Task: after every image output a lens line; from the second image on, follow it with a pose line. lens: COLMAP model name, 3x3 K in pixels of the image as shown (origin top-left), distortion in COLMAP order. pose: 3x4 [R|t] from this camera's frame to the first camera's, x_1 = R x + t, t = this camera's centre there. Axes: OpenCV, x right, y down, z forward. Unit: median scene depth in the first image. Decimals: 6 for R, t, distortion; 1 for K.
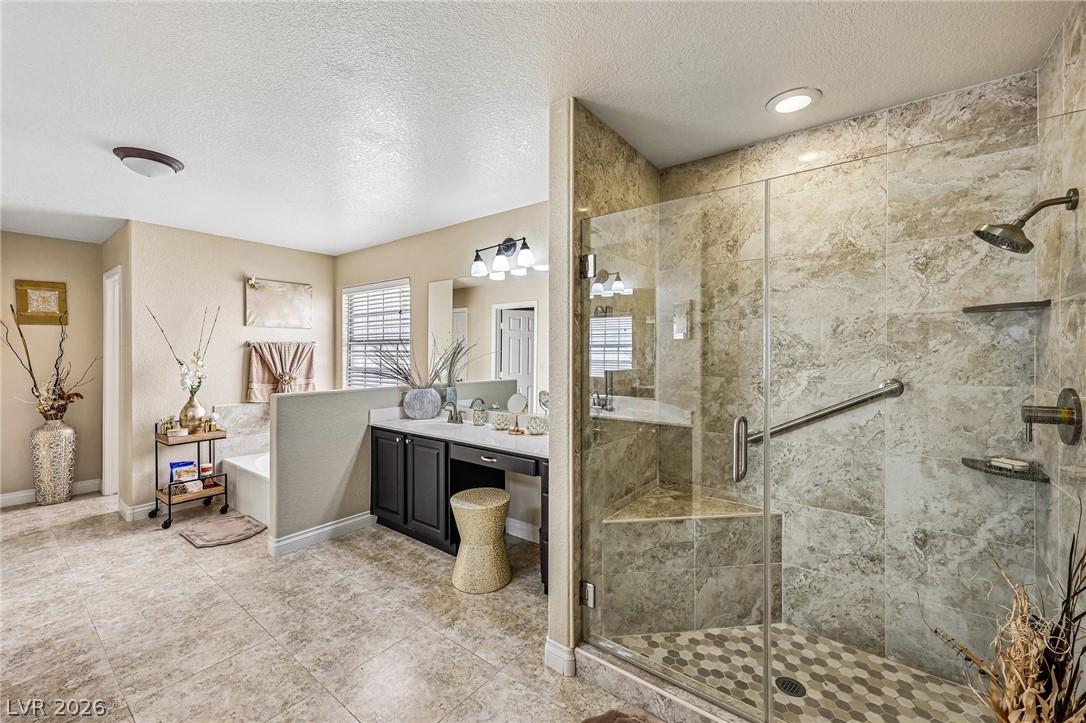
lens RADIAL K [[438.6, 0, 541.6], [0, 438.6, 356.0], [0, 0, 1]] dist [0.005015, 0.000578]
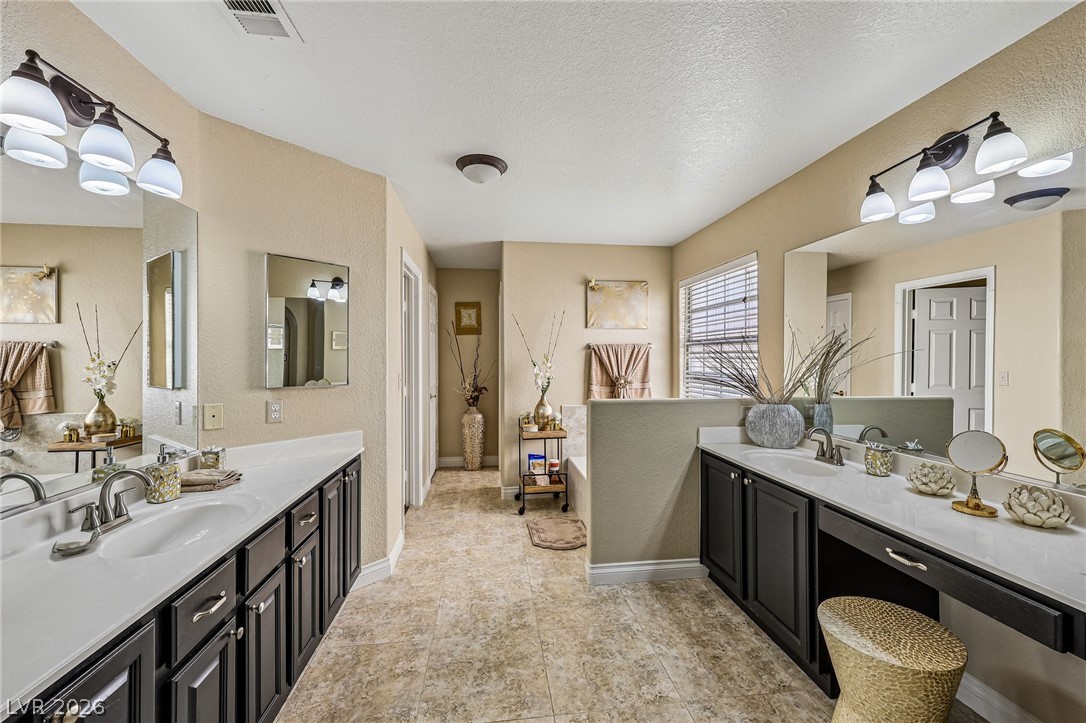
lens RADIAL K [[438.6, 0, 541.6], [0, 438.6, 356.0], [0, 0, 1]] dist [0.005015, 0.000578]
pose [[0.710800, -0.003537, -0.703385, -0.043611], [-0.004471, 0.999944, -0.009547, 0.006189], [0.703380, 0.009931, 0.710745, 0.245428]]
